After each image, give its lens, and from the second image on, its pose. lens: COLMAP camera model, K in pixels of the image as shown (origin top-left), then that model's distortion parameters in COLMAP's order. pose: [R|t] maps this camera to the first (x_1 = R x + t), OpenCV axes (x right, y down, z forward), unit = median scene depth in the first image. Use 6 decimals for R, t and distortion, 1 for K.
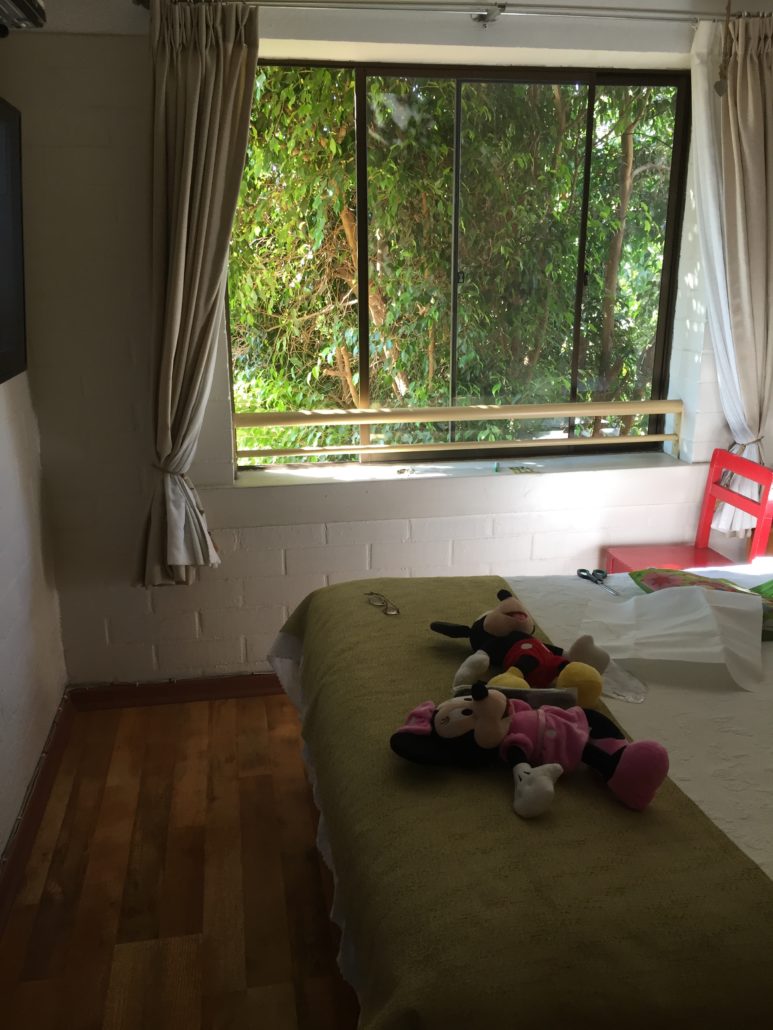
lens RADIAL K [[880.9, 0, 384.9], [0, 880.9, 514.4], [0, 0, 1]] dist [0.093227, -0.119493]
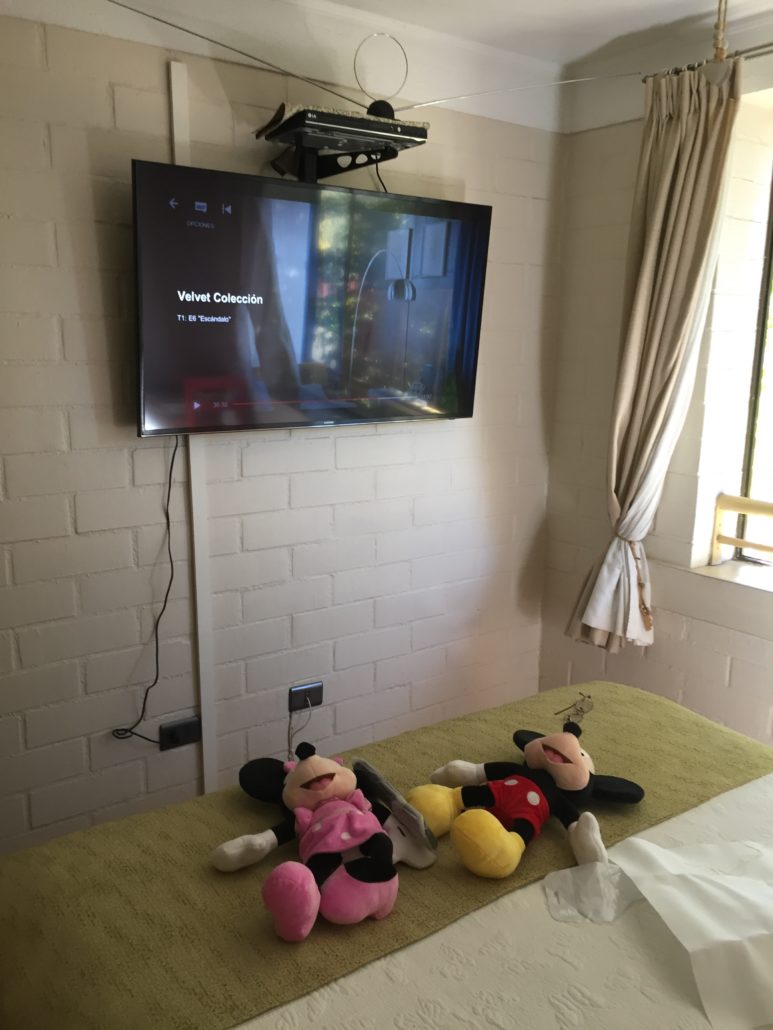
lens RADIAL K [[880.9, 0, 384.9], [0, 880.9, 514.4], [0, 0, 1]] dist [0.093227, -0.119493]
pose [[0.445951, 0.189389, -0.874791, 0.519352], [-0.255226, 0.963687, 0.078526, -0.084495], [0.857897, 0.188251, 0.478095, 0.298935]]
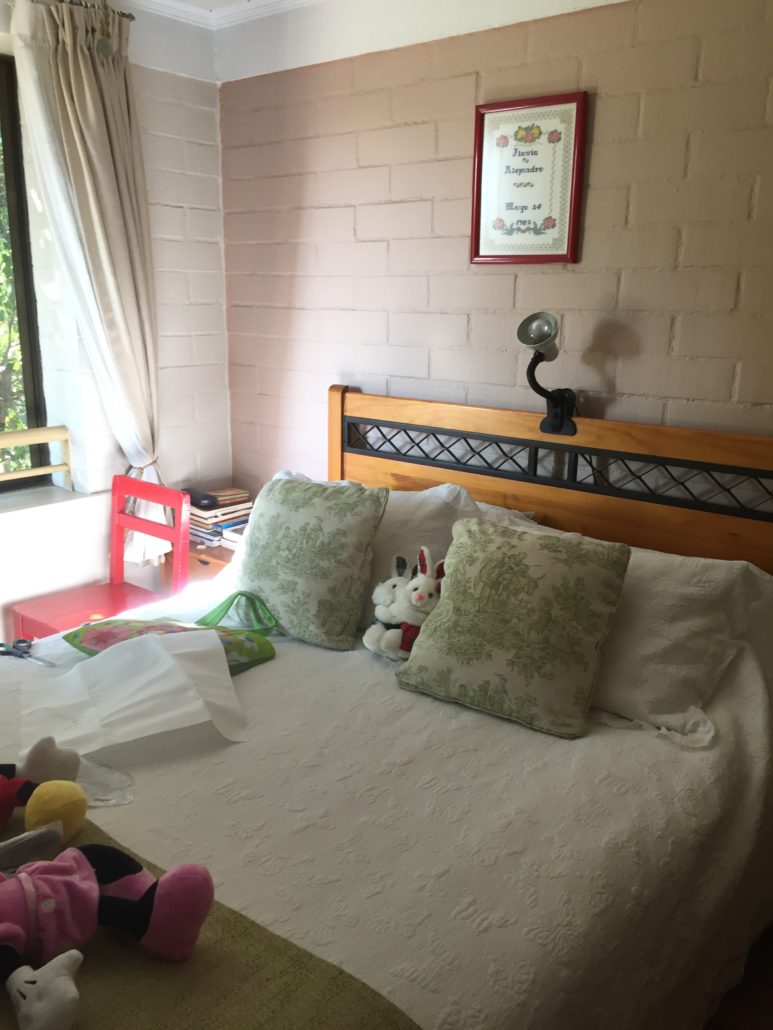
lens RADIAL K [[880.9, 0, 384.9], [0, 880.9, 514.4], [0, 0, 1]] dist [0.093227, -0.119493]
pose [[0.754692, -0.148603, 0.639028, -0.012259], [0.163756, 0.985849, 0.035859, -0.024498], [-0.635314, 0.077582, 0.768347, 0.139240]]
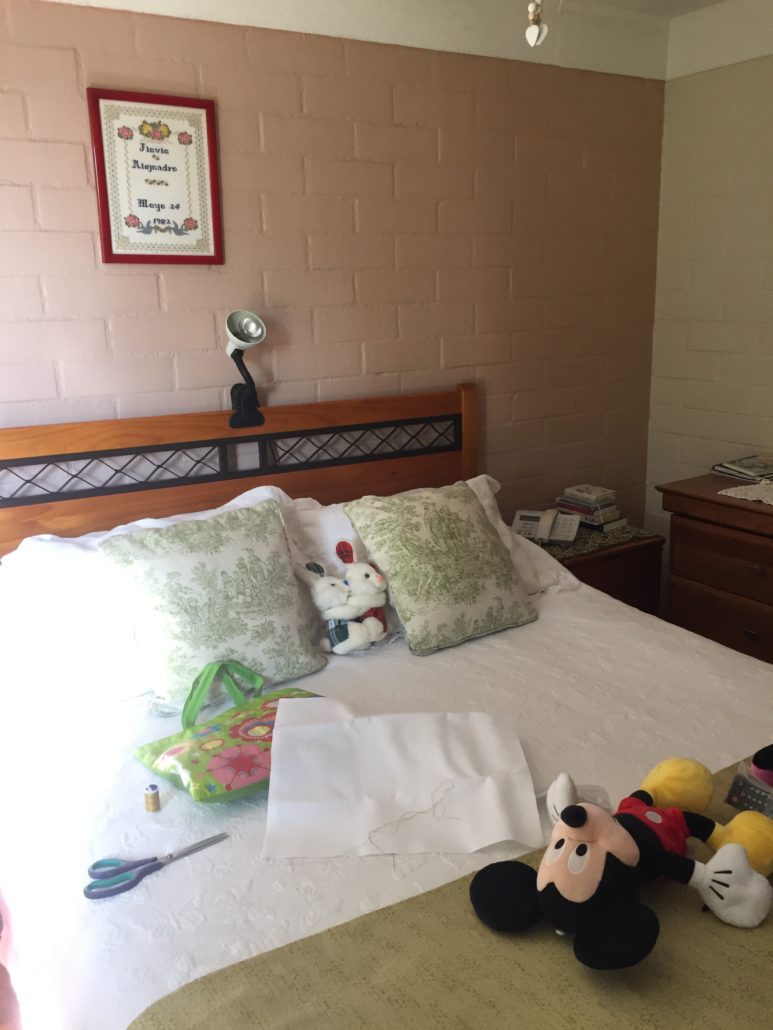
lens RADIAL K [[880.9, 0, 384.9], [0, 880.9, 514.4], [0, 0, 1]] dist [0.093227, -0.119493]
pose [[-0.356313, -0.220277, 0.908030, -0.226533], [0.275466, 0.903856, 0.327358, -0.230390], [-0.892838, 0.366773, -0.261377, 0.870232]]
